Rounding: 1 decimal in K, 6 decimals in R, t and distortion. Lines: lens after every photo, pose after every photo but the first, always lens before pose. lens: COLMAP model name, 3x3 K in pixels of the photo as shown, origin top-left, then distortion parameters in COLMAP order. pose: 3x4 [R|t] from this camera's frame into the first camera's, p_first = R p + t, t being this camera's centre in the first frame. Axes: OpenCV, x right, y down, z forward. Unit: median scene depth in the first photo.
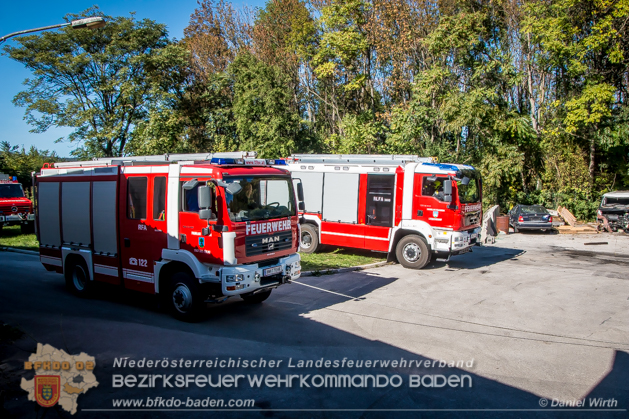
lens RADIAL K [[564.9, 0, 311.2], [0, 564.9, 219.1], [0, 0, 1]] dist [-0.048159, 0.029151]
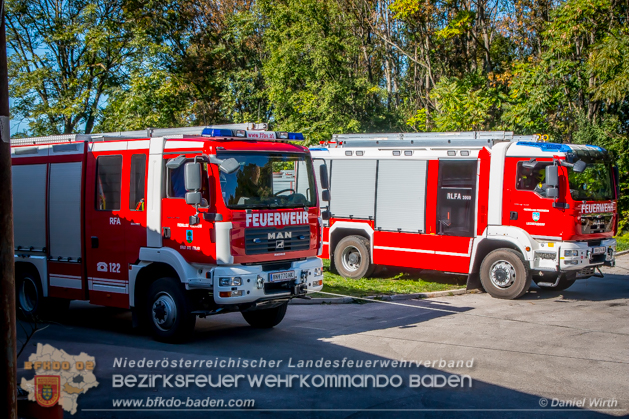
lens RADIAL K [[1005.7, 0, 306.8], [0, 1005.7, 215.2], [0, 0, 1]] dist [0.203439, 0.000000]
pose [[0.993997, 0.003207, -0.109358, 0.094284], [-0.008939, 0.998609, -0.051966, 0.065524], [0.109039, 0.052632, 0.992643, -0.291531]]
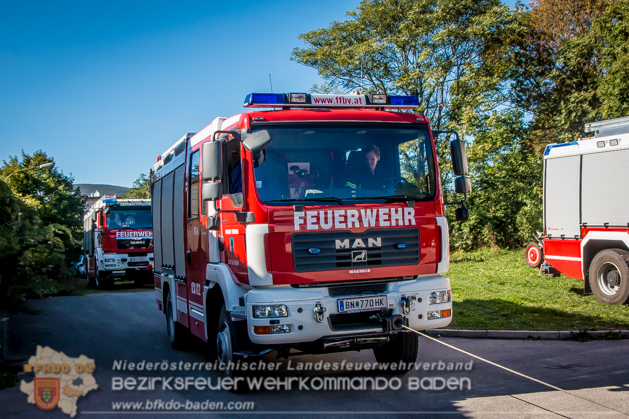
lens RADIAL K [[774.8, 0, 314.5], [0, 774.8, 226.6], [0, 0, 1]] dist [0.114352, 0.000000]
pose [[0.828072, -0.032016, -0.559707, 0.241037], [-0.010036, 0.997361, -0.071898, 0.059762], [0.560532, 0.065154, 0.825566, 0.321068]]
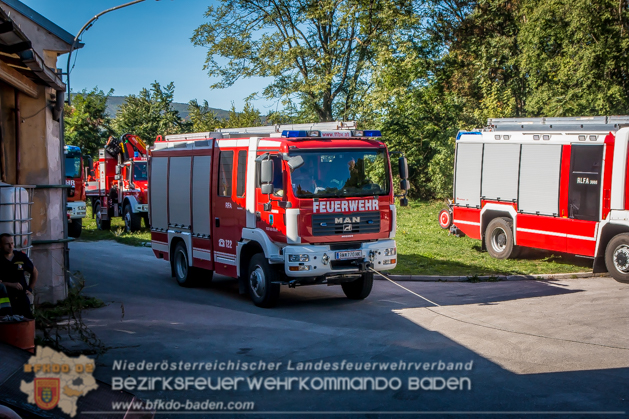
lens RADIAL K [[1146.8, 0, 302.6], [0, 1146.8, 224.2], [0, 0, 1]] dist [0.384774, 0.000000]
pose [[0.902172, 0.023296, -0.430746, 0.536607], [-0.029443, 0.999537, -0.007611, 0.048519], [0.430370, 0.019549, 0.902441, -0.560508]]
